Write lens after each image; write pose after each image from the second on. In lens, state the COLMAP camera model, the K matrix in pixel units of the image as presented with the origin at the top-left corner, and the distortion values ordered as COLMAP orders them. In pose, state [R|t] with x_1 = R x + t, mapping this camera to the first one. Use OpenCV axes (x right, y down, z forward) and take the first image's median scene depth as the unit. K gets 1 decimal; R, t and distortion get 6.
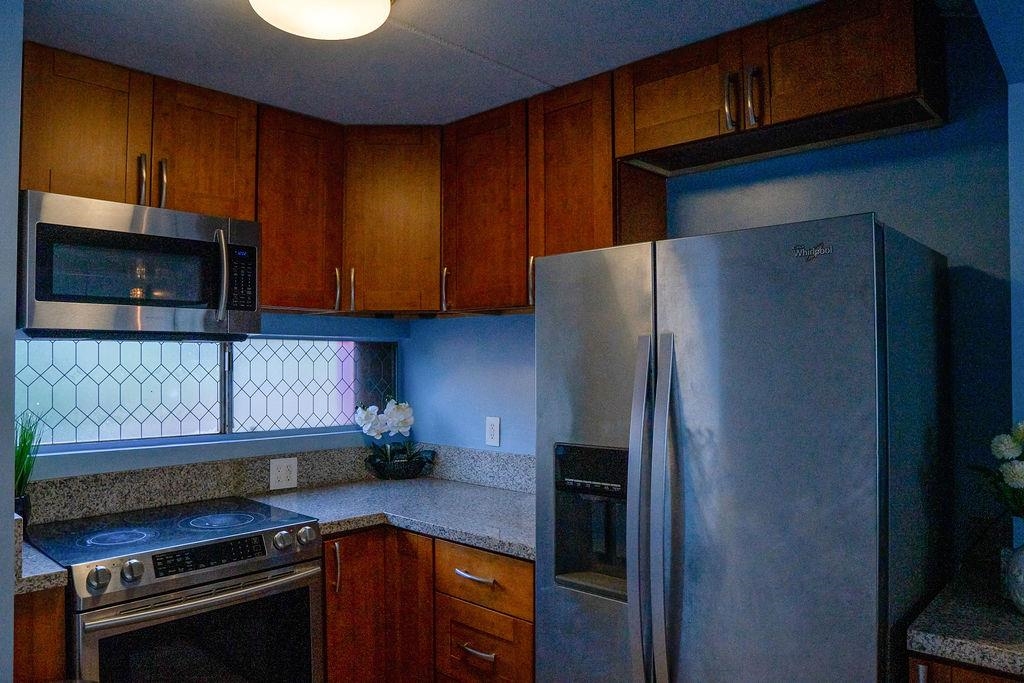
lens RADIAL K [[722.9, 0, 511.1], [0, 722.9, 349.9], [0, 0, 1]] dist [-0.101575, 0.063744]
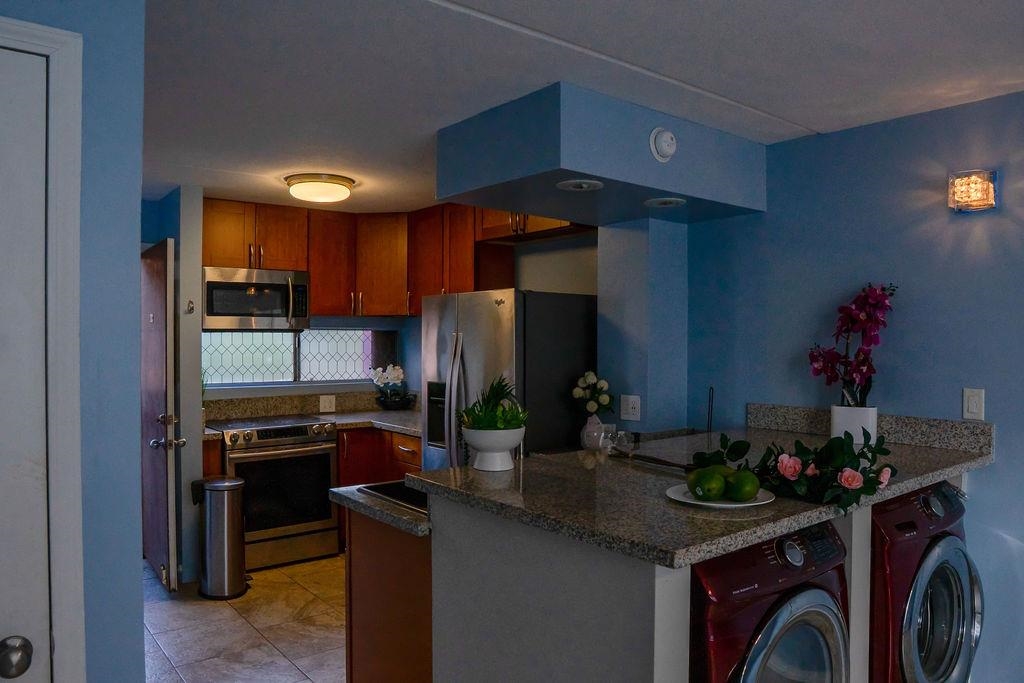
lens RADIAL K [[722.9, 0, 511.1], [0, 722.9, 349.9], [0, 0, 1]] dist [-0.101575, 0.063744]
pose [[0.989757, 0.006082, -0.142632, 0.436502], [-0.001116, 0.999391, 0.034866, -0.031325], [0.142758, -0.034350, 0.989161, -0.798675]]
